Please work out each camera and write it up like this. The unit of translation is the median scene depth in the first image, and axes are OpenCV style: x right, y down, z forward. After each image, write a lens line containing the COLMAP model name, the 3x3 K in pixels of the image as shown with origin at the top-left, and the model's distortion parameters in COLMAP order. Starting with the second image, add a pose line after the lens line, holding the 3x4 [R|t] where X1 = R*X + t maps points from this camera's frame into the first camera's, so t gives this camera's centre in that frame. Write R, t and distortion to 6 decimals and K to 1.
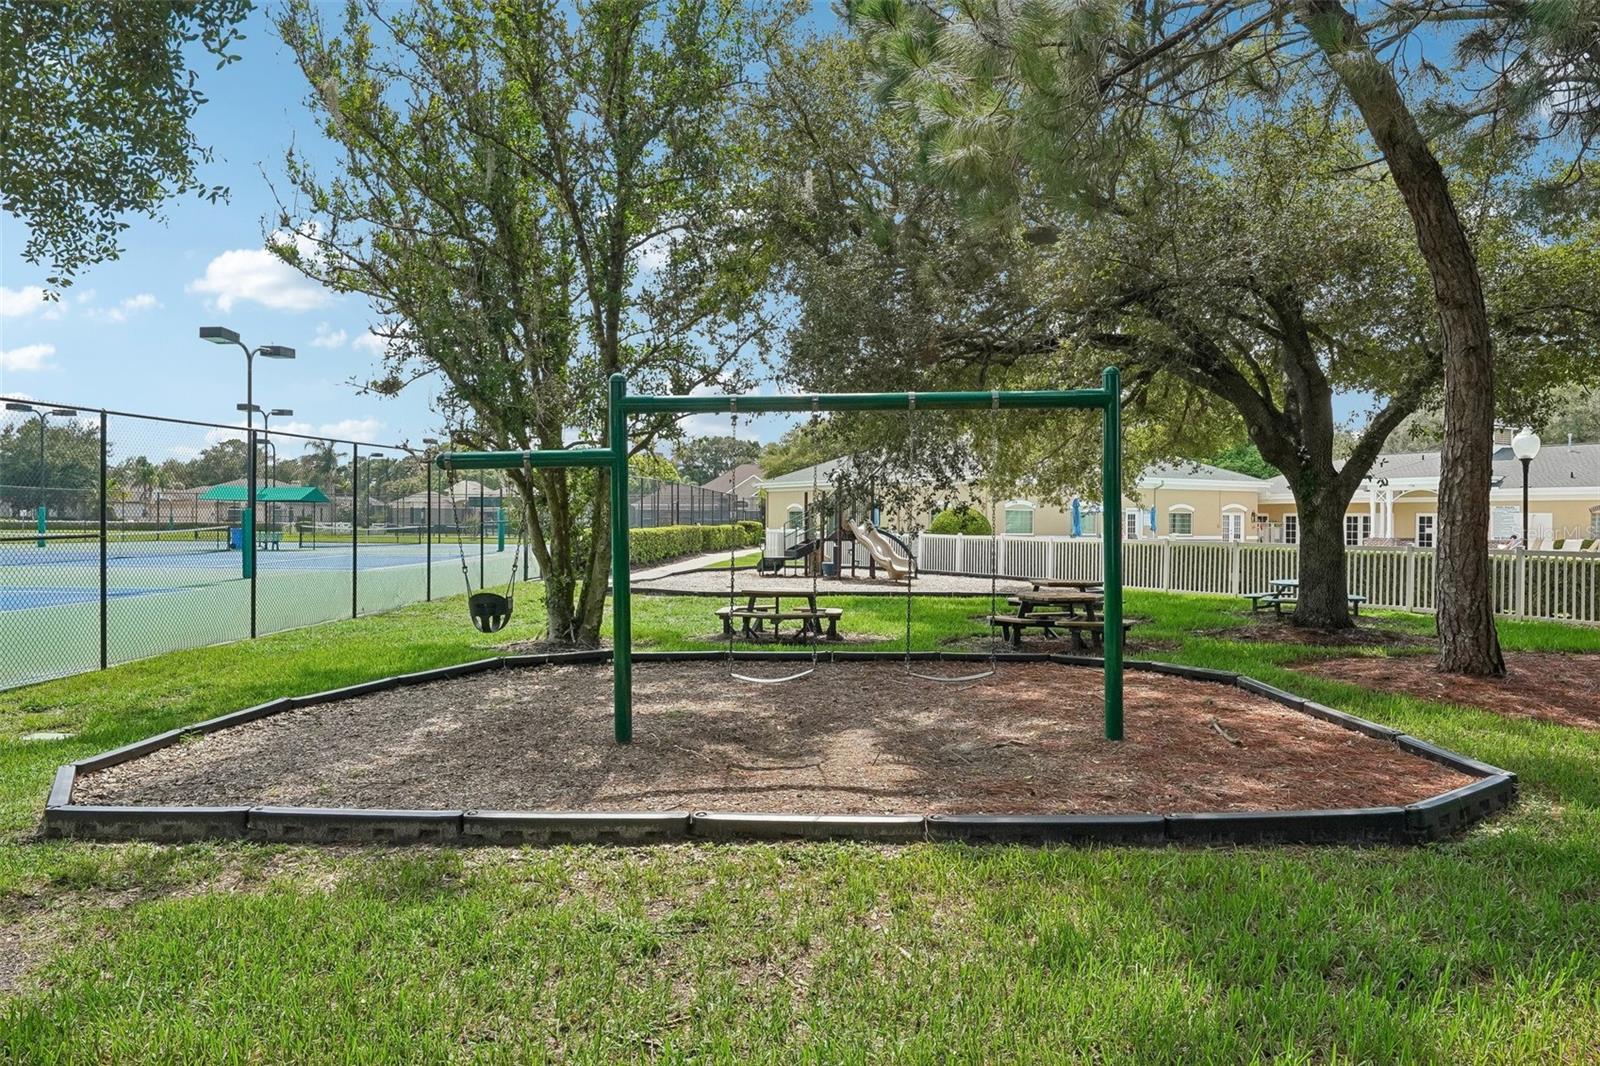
lens RADIAL K [[1105.7, 0, 801.3], [0, 1105.7, 533.0], [0, 0, 1]] dist [-0.006009, -0.000460]
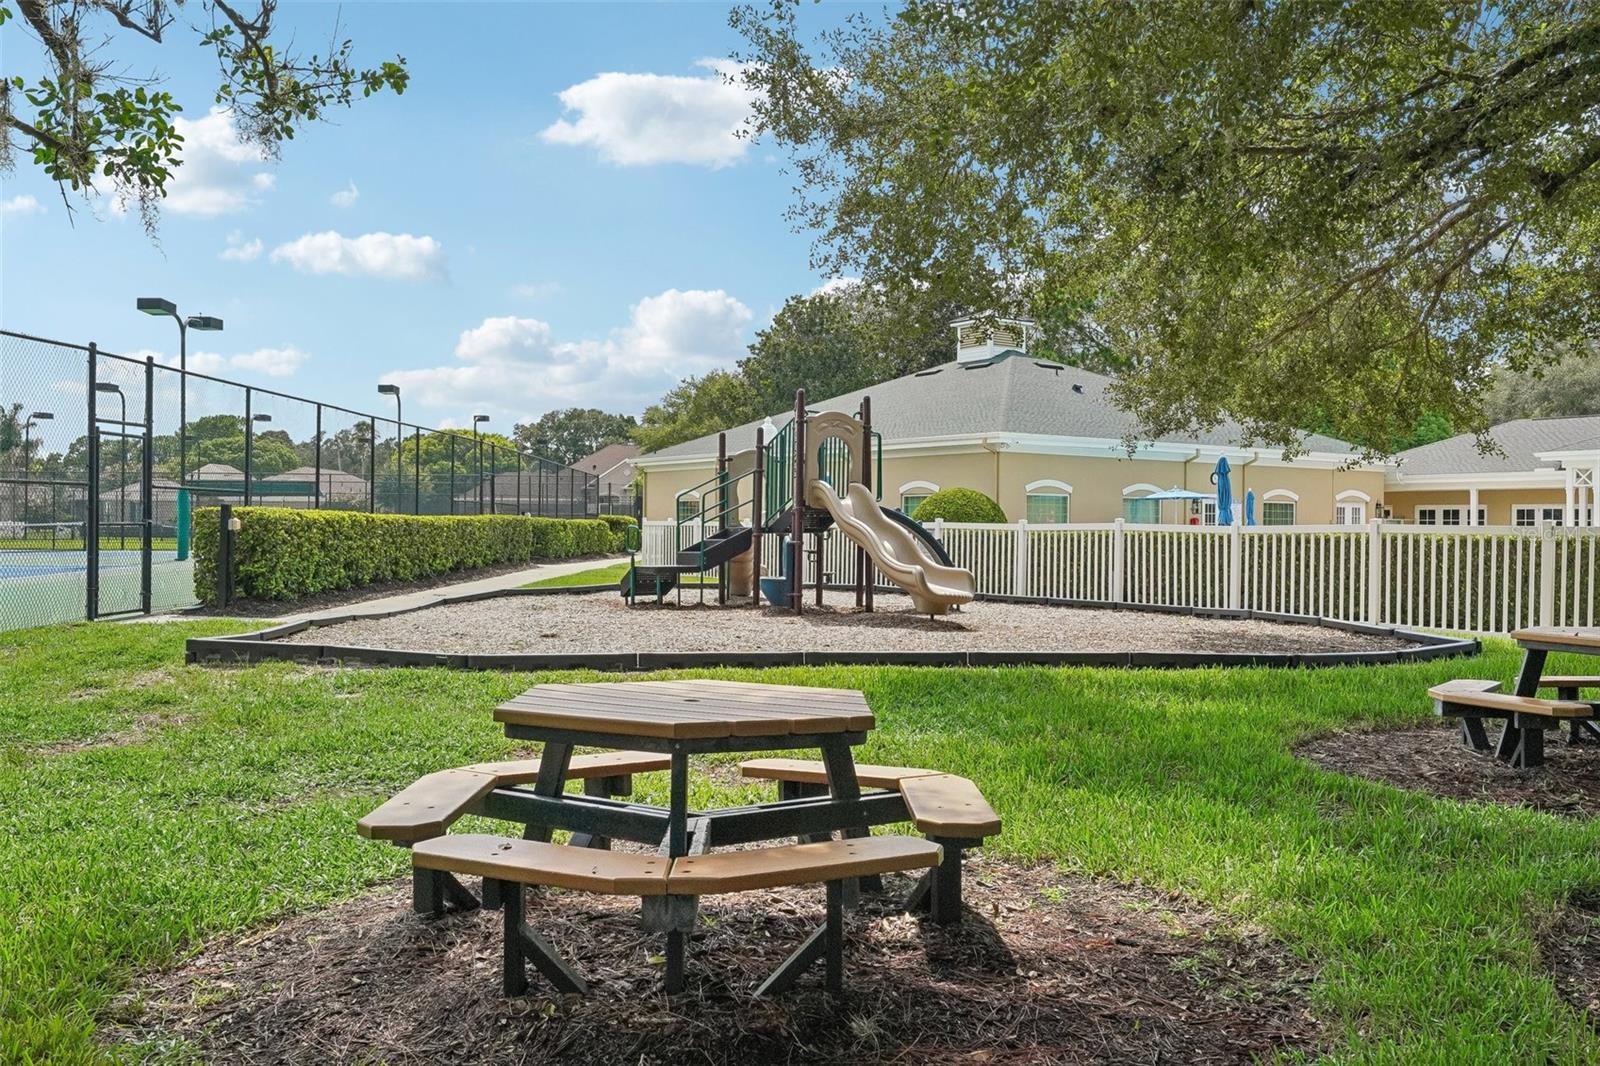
lens RADIAL K [[1390.0, 0, 798.2], [0, 1390.0, 536.1], [0, 0, 1]] dist [0.022502, 0.005288]
pose [[0.996934, 0.001563, 0.078233, -0.010346], [-0.001164, 0.999986, -0.005145, 0.011588], [-0.078240, 0.005038, 0.996922, 0.388188]]
